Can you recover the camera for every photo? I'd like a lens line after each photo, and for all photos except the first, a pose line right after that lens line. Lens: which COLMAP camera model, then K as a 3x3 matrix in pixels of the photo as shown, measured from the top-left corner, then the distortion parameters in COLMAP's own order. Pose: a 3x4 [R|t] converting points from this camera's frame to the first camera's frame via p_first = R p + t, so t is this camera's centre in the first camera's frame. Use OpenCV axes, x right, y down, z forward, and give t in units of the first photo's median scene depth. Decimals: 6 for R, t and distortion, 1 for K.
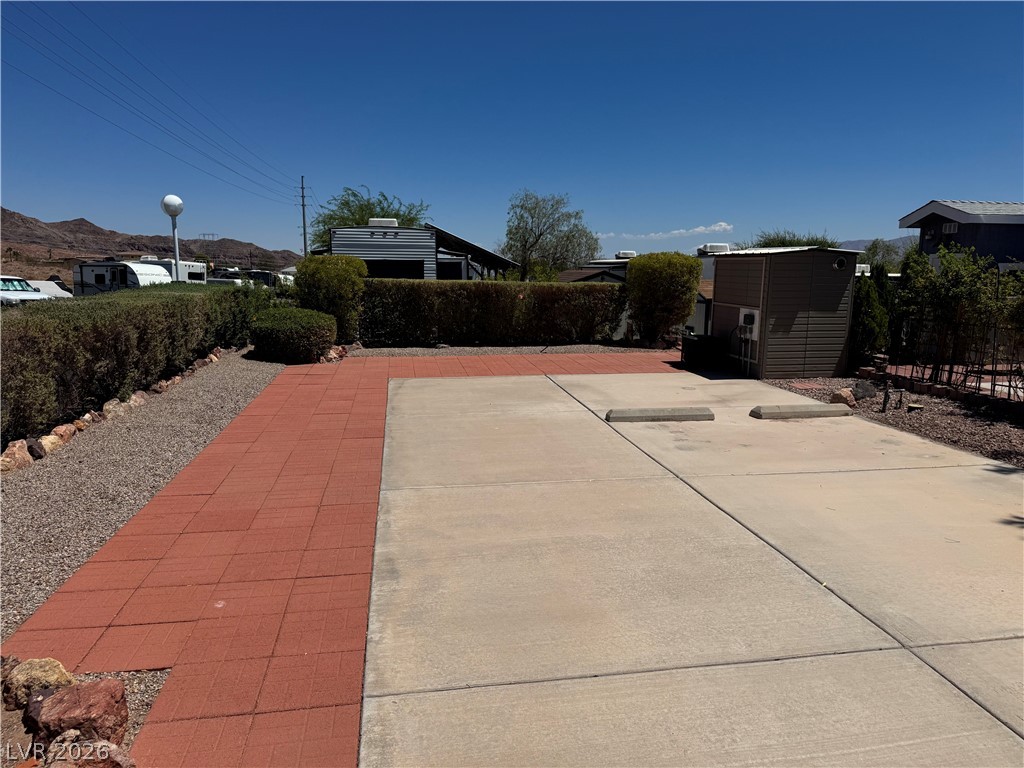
lens RADIAL K [[713.6, 0, 516.0], [0, 713.6, 388.6], [0, 0, 1]] dist [0.082412, -0.111881]
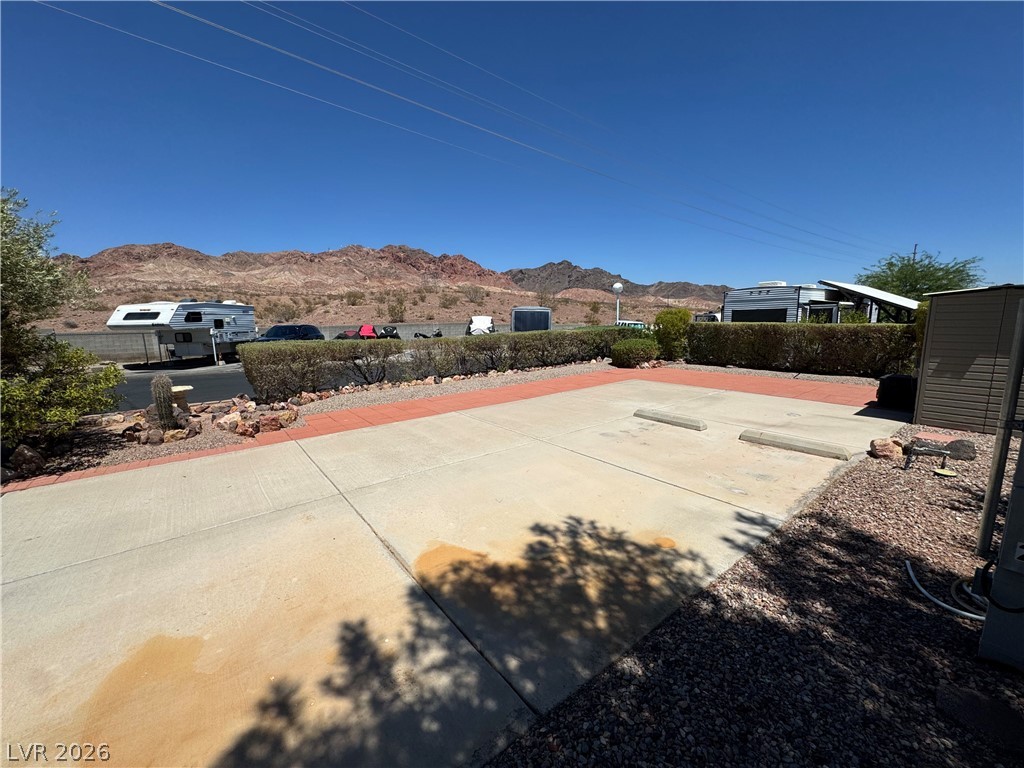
lens RADIAL K [[410.2, 0, 511.9], [0, 410.2, 383.1], [0, 0, 1]] dist [-0.005423, 0.001274]
pose [[0.471055, 0.122437, -0.873565, 0.452753], [-0.125798, 0.989522, 0.070855, -0.030942], [0.873088, 0.076516, 0.481522, 0.205644]]
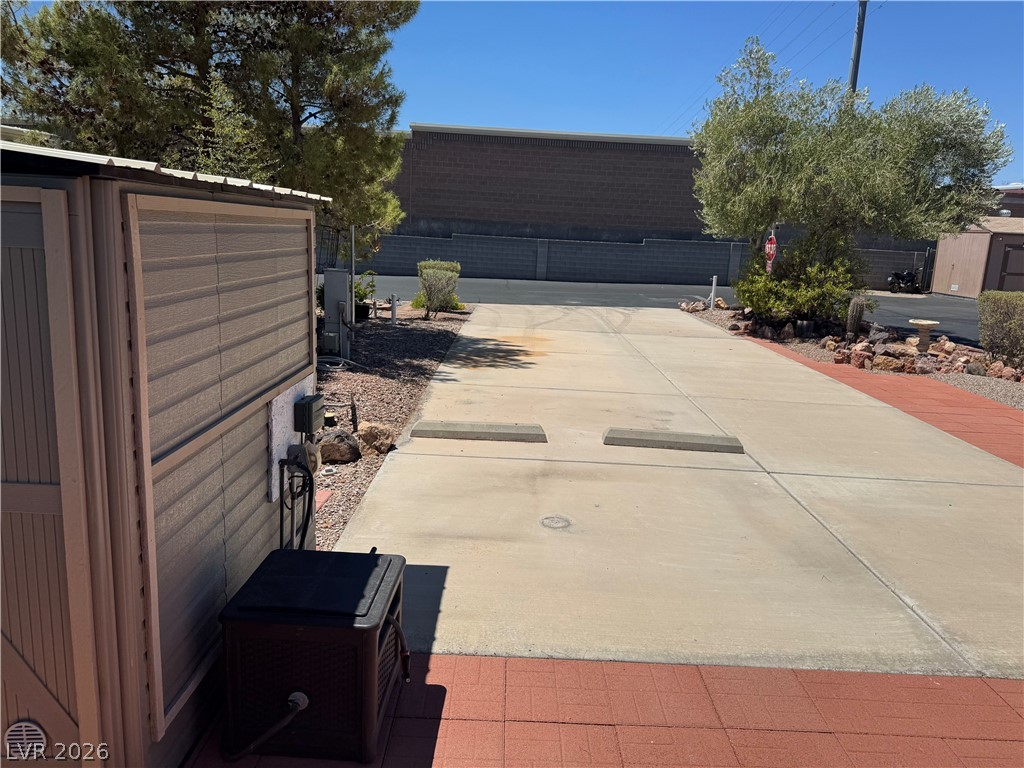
lens RADIAL K [[713.6, 0, 520.0], [0, 713.6, 385.5], [0, 0, 1]] dist [0.082412, -0.111881]
pose [[-0.985797, -0.092756, 0.140001, 0.155913], [-0.033889, 0.926358, 0.375117, -0.185965], [-0.164486, 0.365045, -0.916344, 1.043935]]
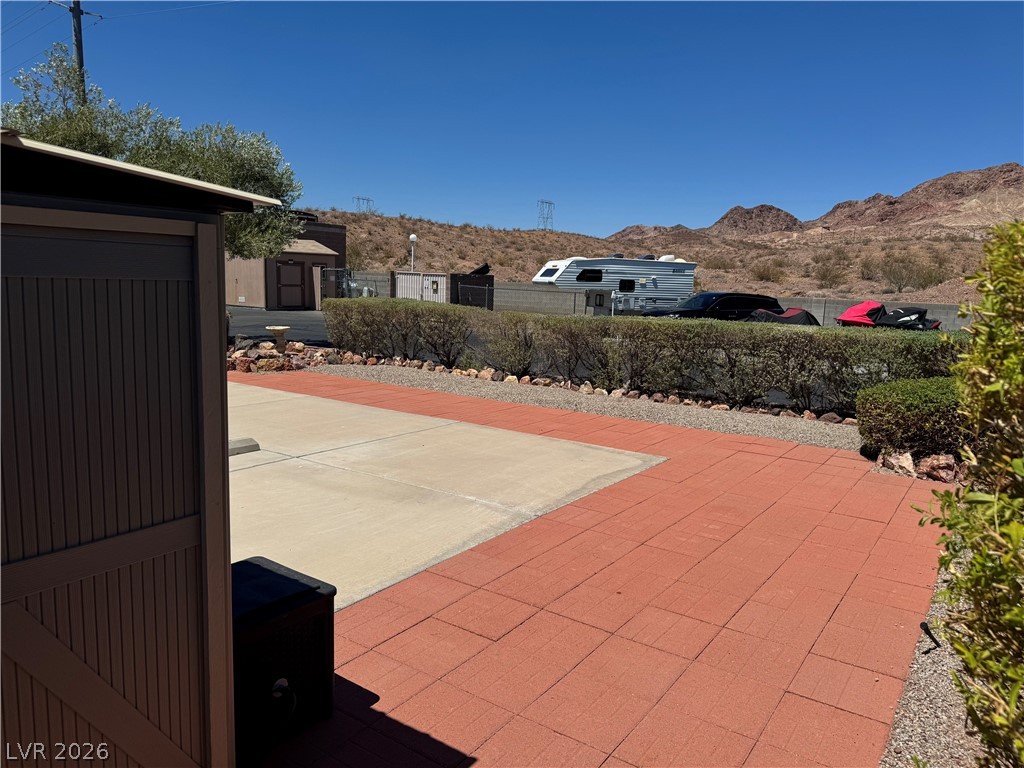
lens RADIAL K [[713.6, 0, 516.2], [0, 713.6, 388.3], [0, 0, 1]] dist [0.082412, -0.111881]
pose [[-0.695309, 0.074355, -0.714854, 0.316702], [-0.162891, 0.952448, 0.257506, -0.182321], [0.700008, 0.295490, -0.650134, 1.065220]]
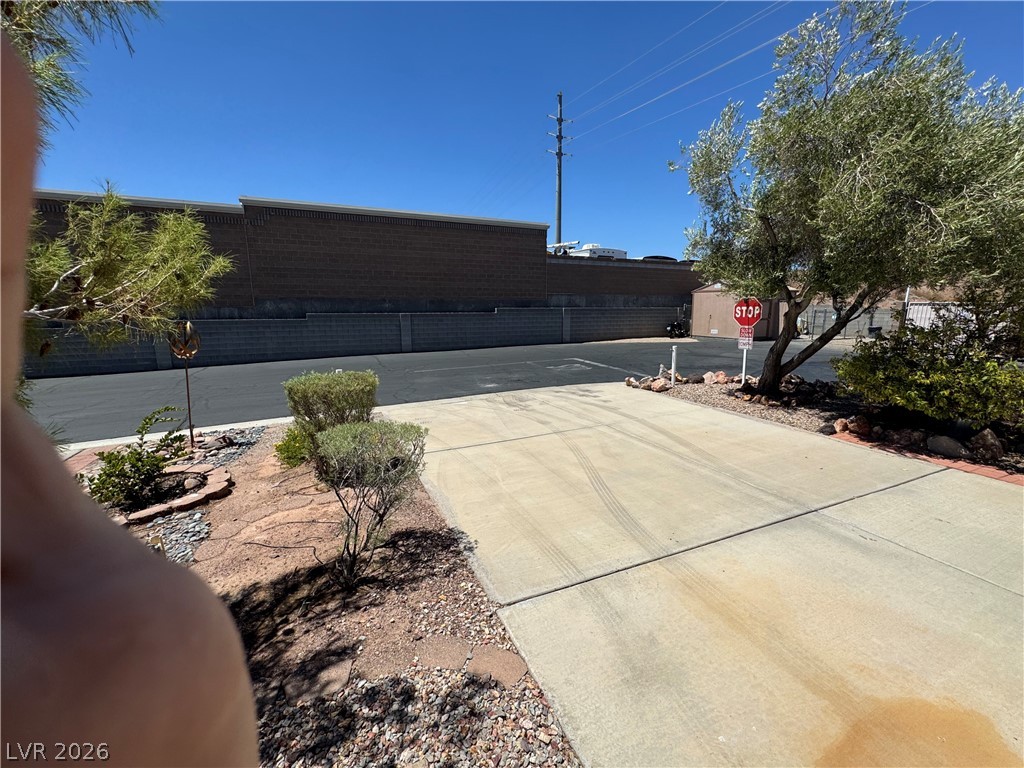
lens RADIAL K [[410.2, 0, 513.4], [0, 410.2, 384.5], [0, 0, 1]] dist [-0.005423, 0.001274]
pose [[-0.968541, 0.038048, -0.245928, 0.422811], [-0.050070, 0.938238, 0.342348, -0.033842], [0.243765, 0.343892, -0.906817, 0.211722]]
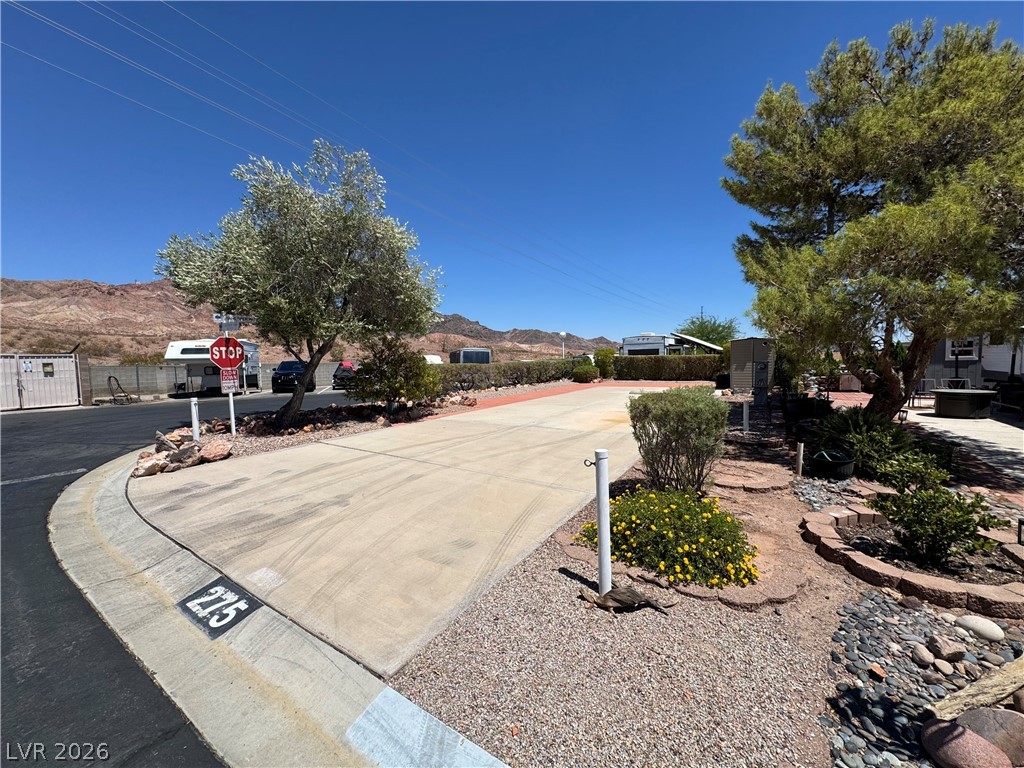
lens RADIAL K [[410.2, 0, 510.5], [0, 410.2, 381.3], [0, 0, 1]] dist [-0.005423, 0.001274]
pose [[0.731820, 0.013862, -0.681357, 0.605309], [-0.088291, 0.993296, -0.074622, 0.105974], [0.675755, 0.114767, 0.728138, -0.450837]]
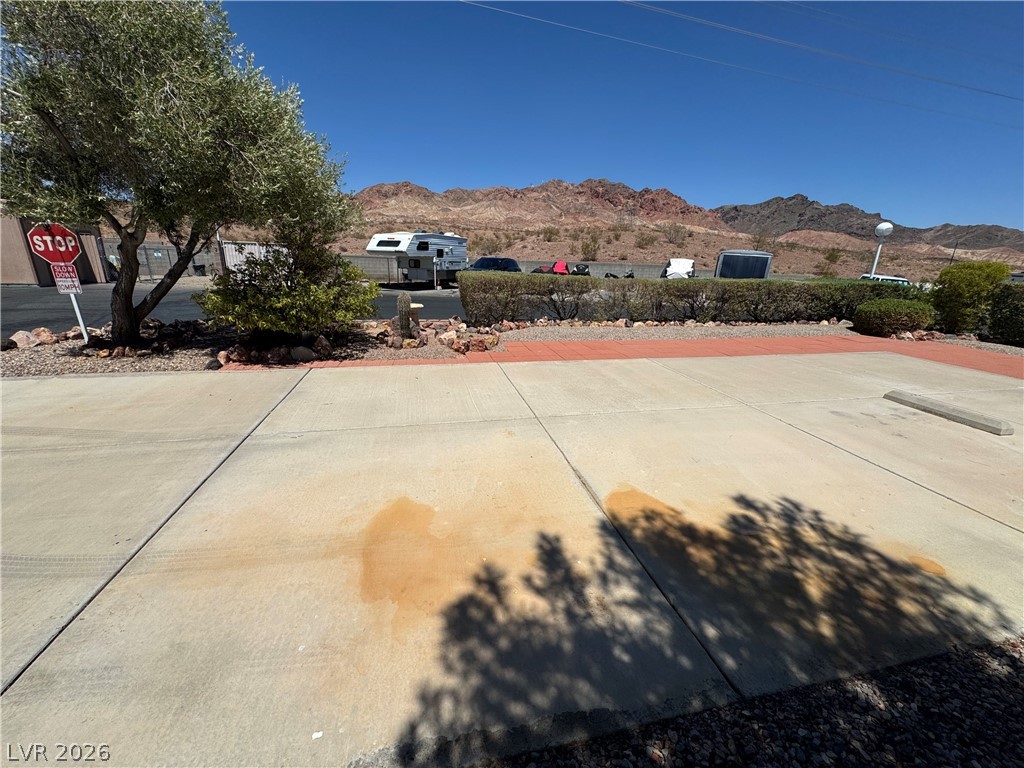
lens RADIAL K [[410.2, 0, 512.1], [0, 410.2, 381.5], [0, 0, 1]] dist [-0.005423, 0.001274]
pose [[0.049642, 0.285525, -0.957085, 0.440946], [-0.198608, 0.941951, 0.270708, -0.024086], [0.978821, 0.176646, 0.103467, 0.189263]]
